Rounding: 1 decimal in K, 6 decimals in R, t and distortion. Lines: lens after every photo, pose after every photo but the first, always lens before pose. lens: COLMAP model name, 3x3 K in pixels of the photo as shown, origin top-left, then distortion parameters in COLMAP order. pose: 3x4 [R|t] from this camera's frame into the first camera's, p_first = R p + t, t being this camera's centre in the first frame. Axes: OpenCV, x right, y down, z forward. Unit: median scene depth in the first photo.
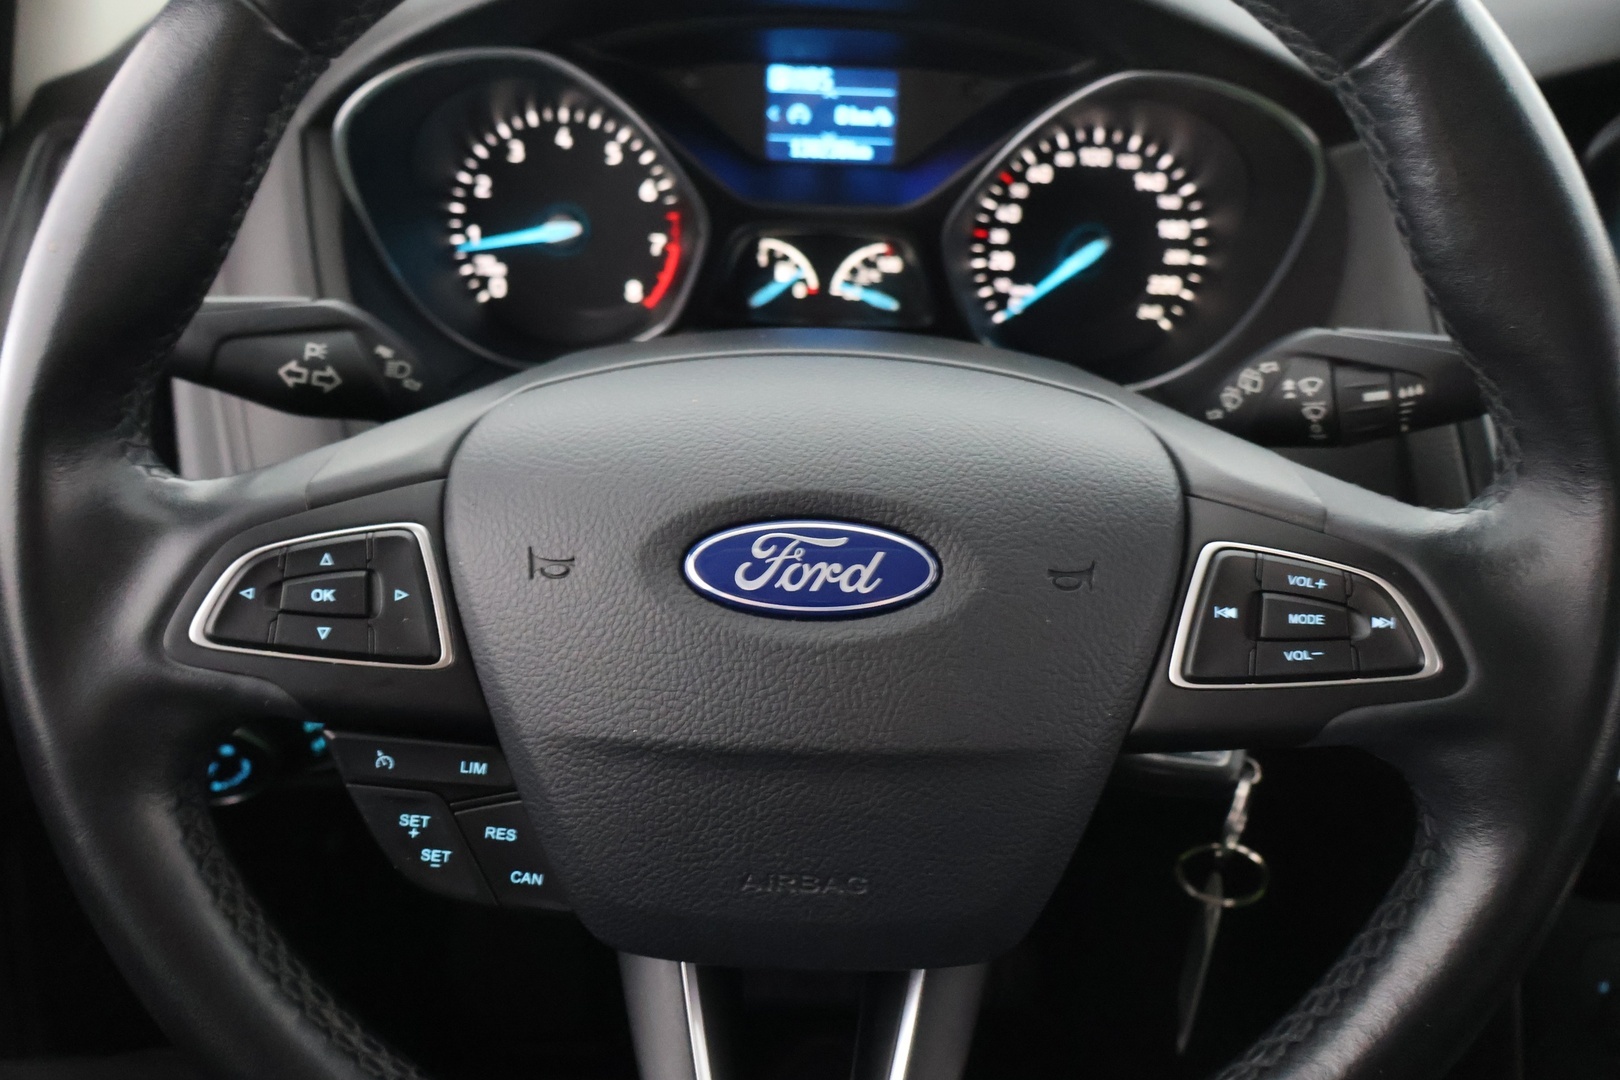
lens RADIAL K [[1423.8, 0, 801.8], [0, 1423.8, 523.4], [0, 0, 1]] dist [0.019594, -0.014904]
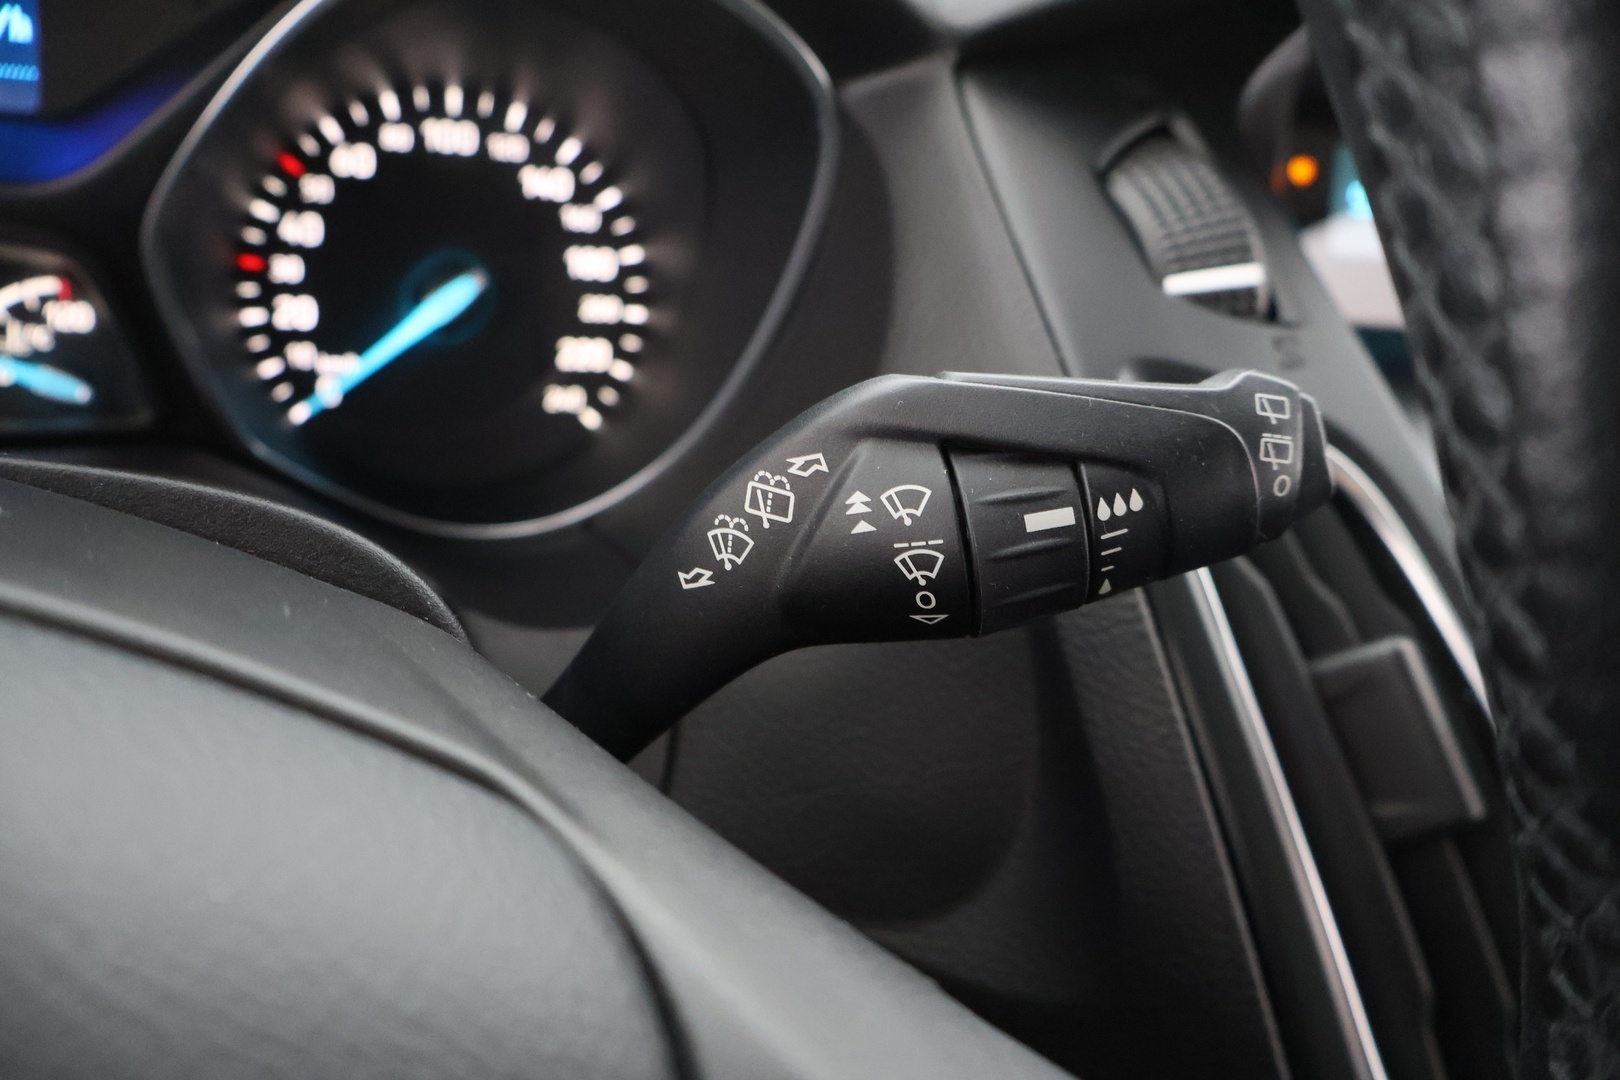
lens RADIAL K [[1423.8, 0, 813.7], [0, 1423.8, 544.3], [0, 0, 1]] dist [0.019594, -0.014904]
pose [[0.925798, -0.053332, 0.374237, 0.115077], [0.083891, 0.994298, -0.065835, -0.039328], [-0.368592, 0.092345, 0.924993, 0.416450]]
